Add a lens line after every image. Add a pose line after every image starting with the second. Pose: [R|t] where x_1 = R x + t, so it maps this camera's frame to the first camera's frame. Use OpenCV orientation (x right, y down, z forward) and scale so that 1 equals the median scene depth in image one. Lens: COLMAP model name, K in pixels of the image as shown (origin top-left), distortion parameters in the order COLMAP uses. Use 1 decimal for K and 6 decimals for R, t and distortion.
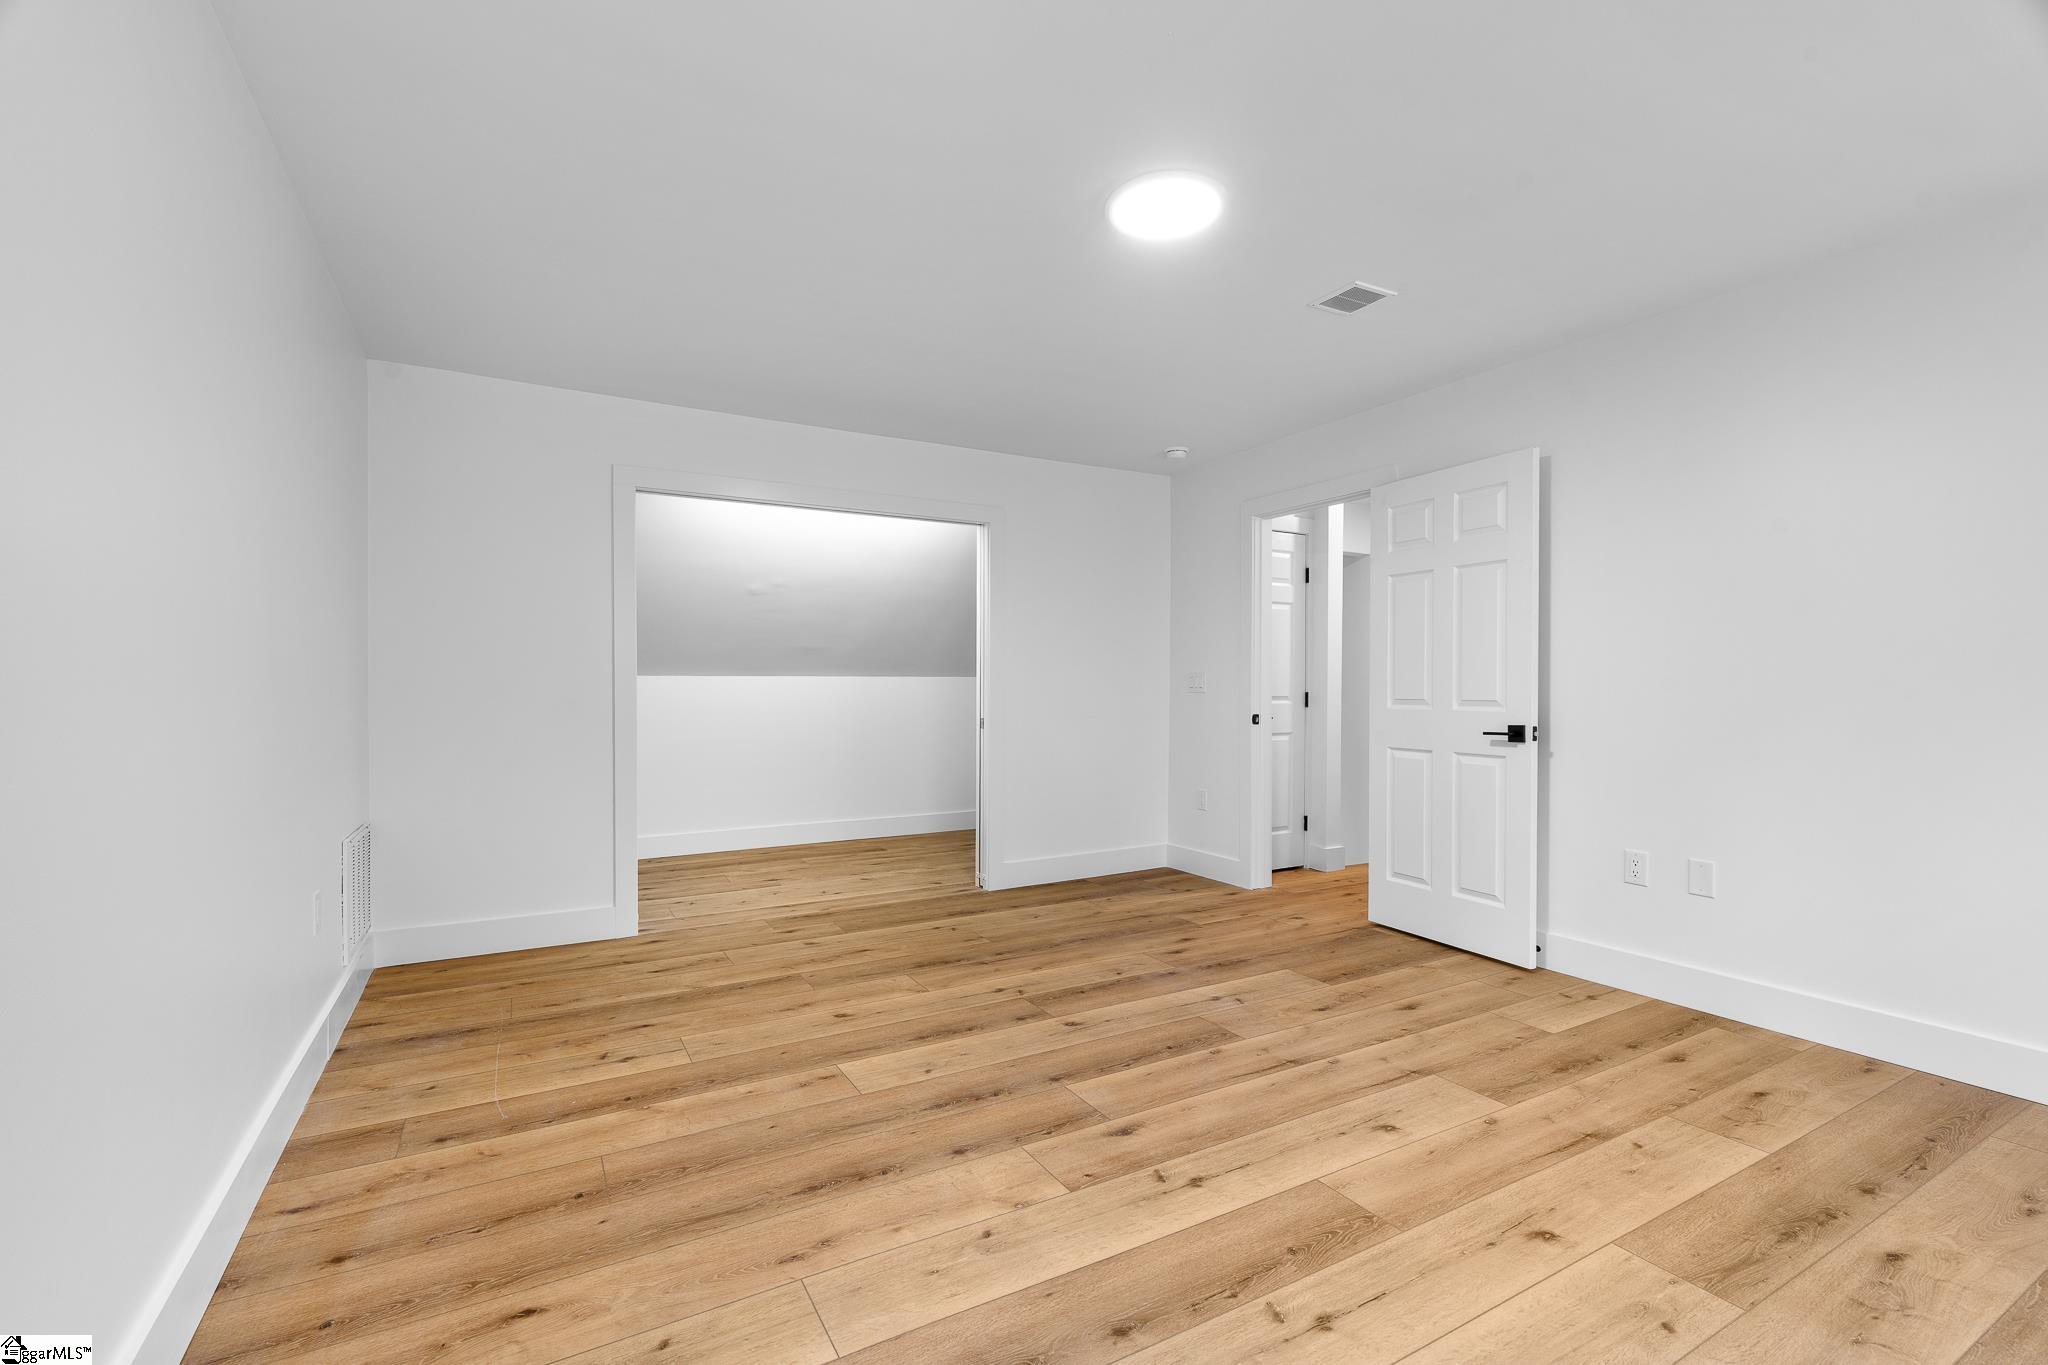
lens RADIAL K [[898.5, 0, 1024.0], [0, 898.5, 682.5], [0, 0, 1]] dist [-0.001877, -0.000078]
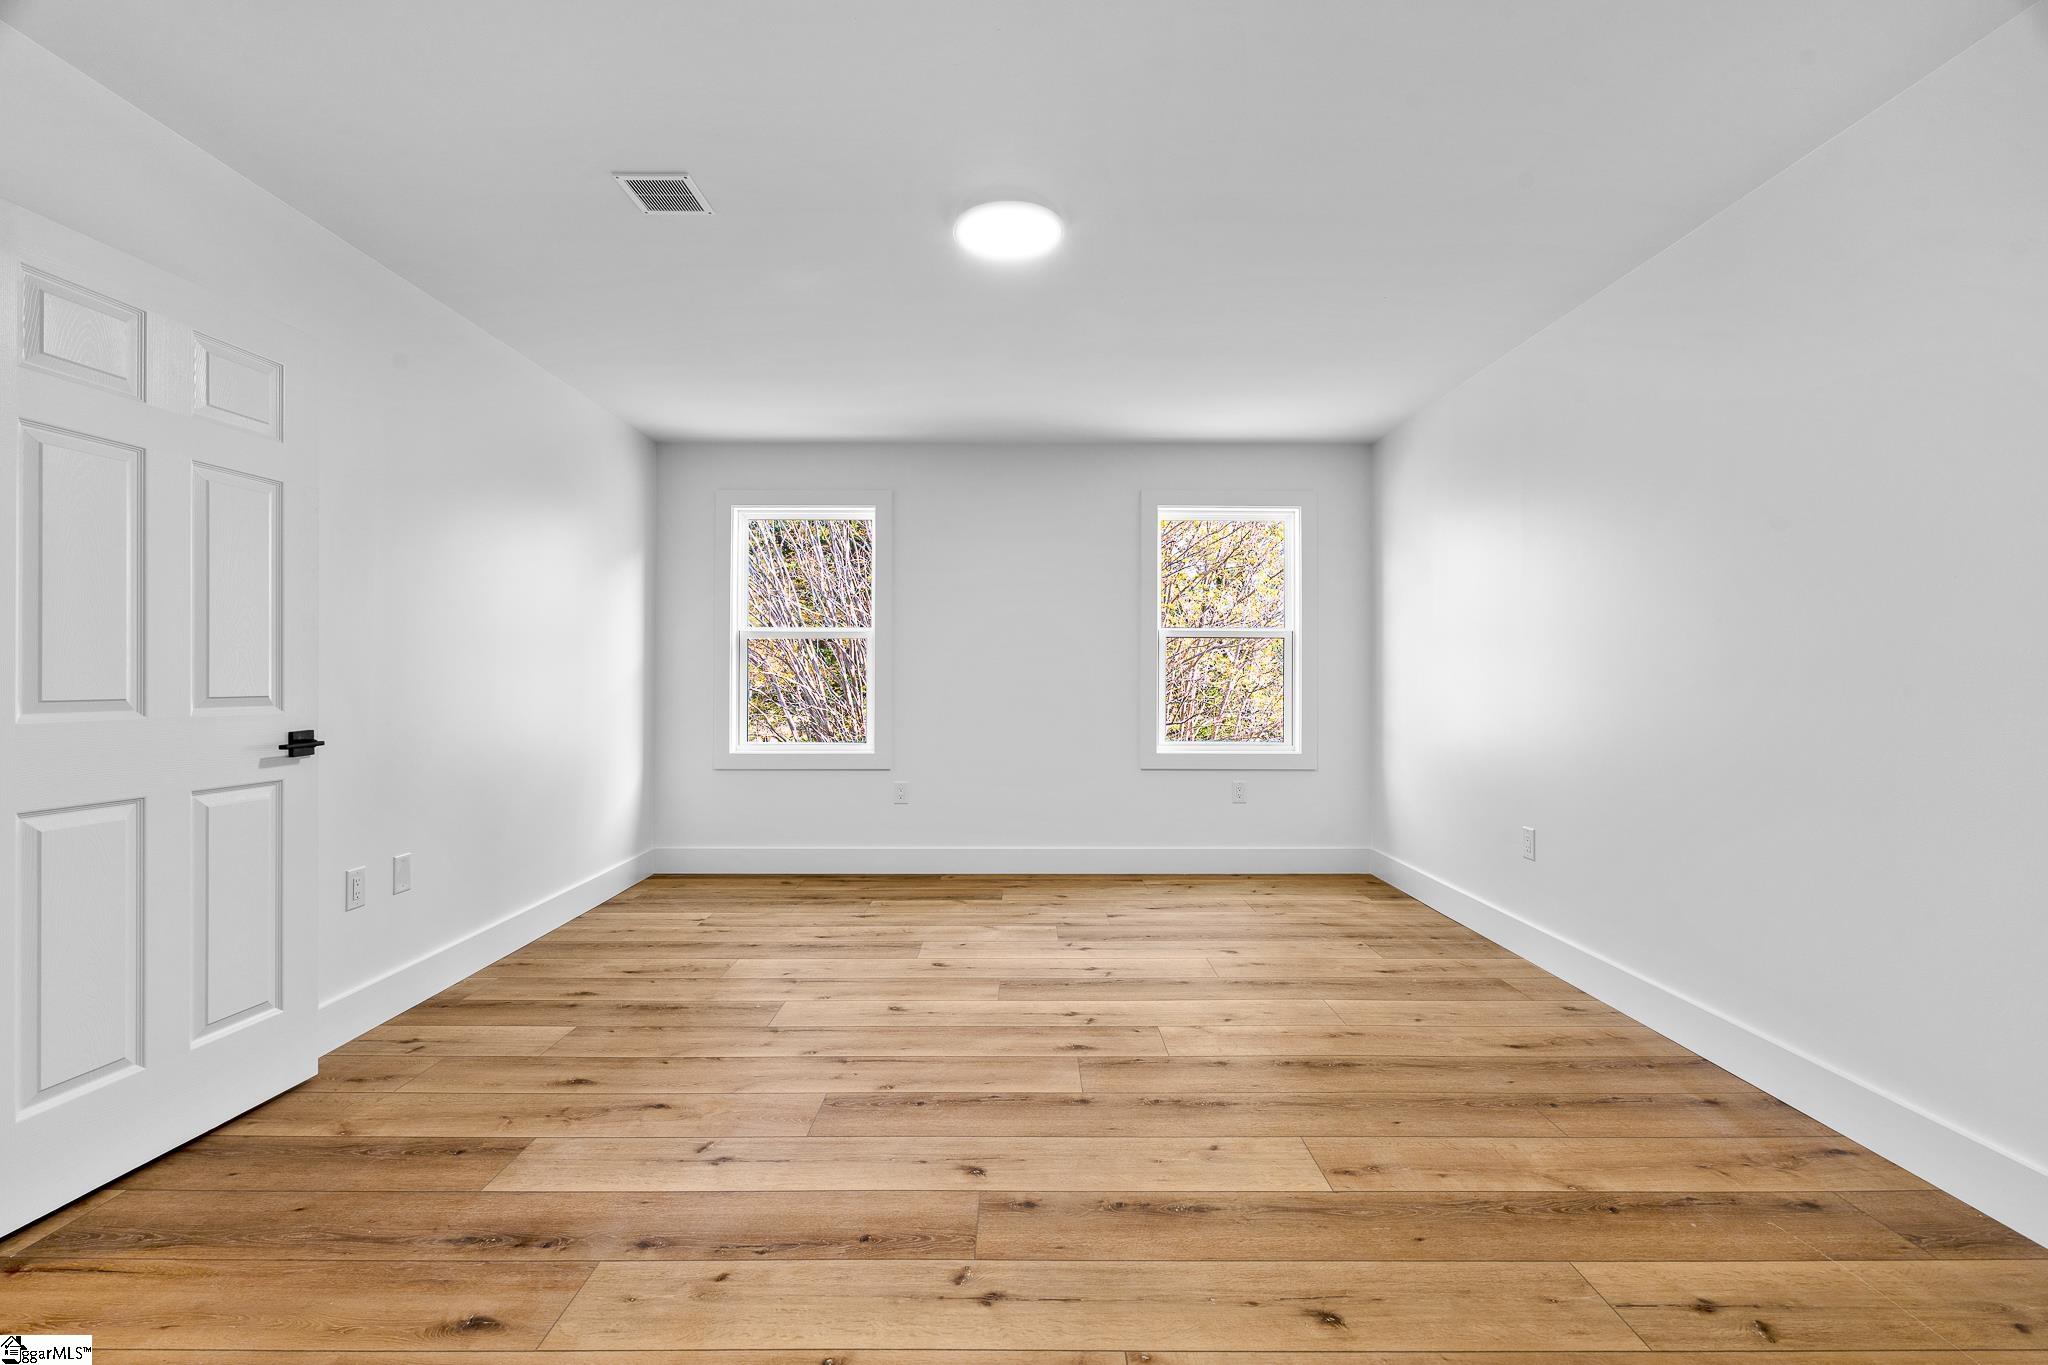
lens RADIAL K [[898.5, 0, 1024.0], [0, 898.5, 682.5], [0, 0, 1]] dist [-0.001877, -0.000078]
pose [[-0.870722, -0.001652, 0.491773, -0.371917], [-0.002114, 0.999998, -0.000384, 0.015199], [-0.491772, -0.001374, -0.870723, 1.876632]]
